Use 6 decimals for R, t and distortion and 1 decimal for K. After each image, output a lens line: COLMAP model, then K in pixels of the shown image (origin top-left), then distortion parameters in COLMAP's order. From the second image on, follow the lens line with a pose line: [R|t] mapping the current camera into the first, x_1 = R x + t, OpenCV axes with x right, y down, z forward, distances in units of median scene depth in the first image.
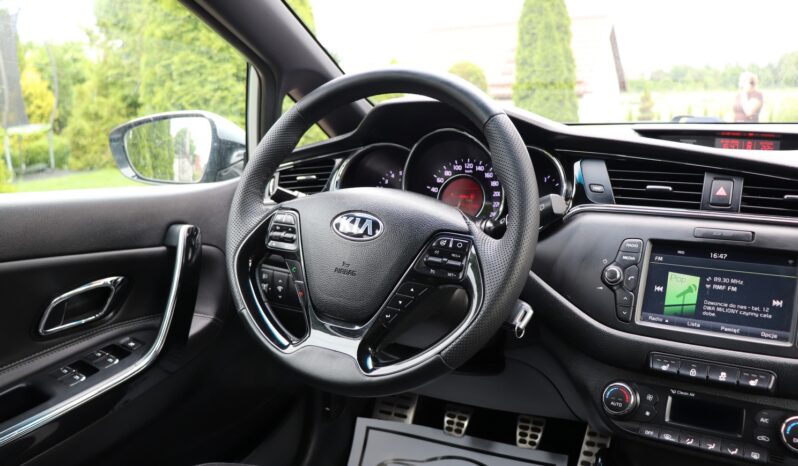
lens RADIAL K [[663.8, 0, 394.4], [0, 663.8, 232.2], [0, 0, 1]] dist [-0.178425, 0.165205]
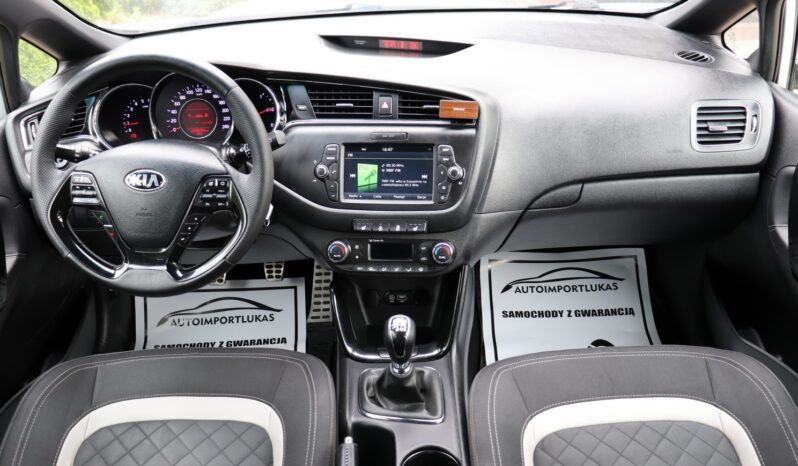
lens RADIAL K [[663.8, 0, 394.4], [0, 663.8, 232.2], [0, 0, 1]] dist [-0.178425, 0.165205]
pose [[0.887929, -0.230288, 0.398184, -0.150525], [0.100204, 0.941702, 0.321181, -0.276347], [-0.448934, -0.245286, 0.859240, -0.404273]]
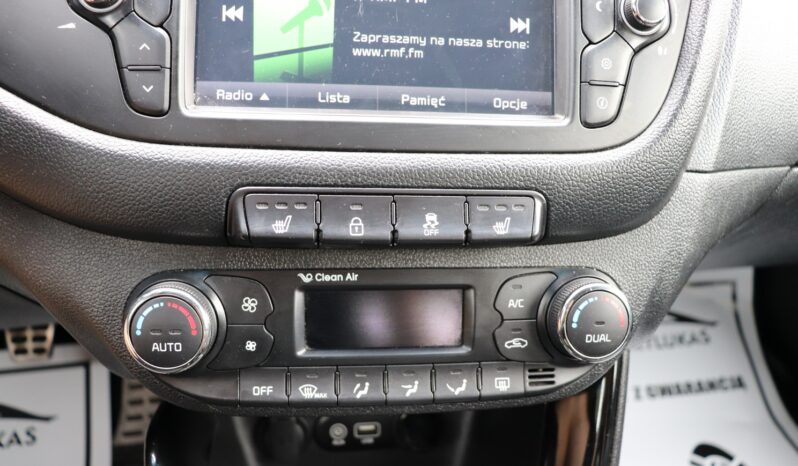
lens RADIAL K [[663.8, 0, 394.4], [0, 663.8, 232.2], [0, 0, 1]] dist [-0.178425, 0.165205]
pose [[0.774440, -0.229297, 0.589631, 0.236662], [0.038525, 0.947370, 0.317816, 0.093092], [-0.631473, -0.223414, 0.742515, 0.646122]]
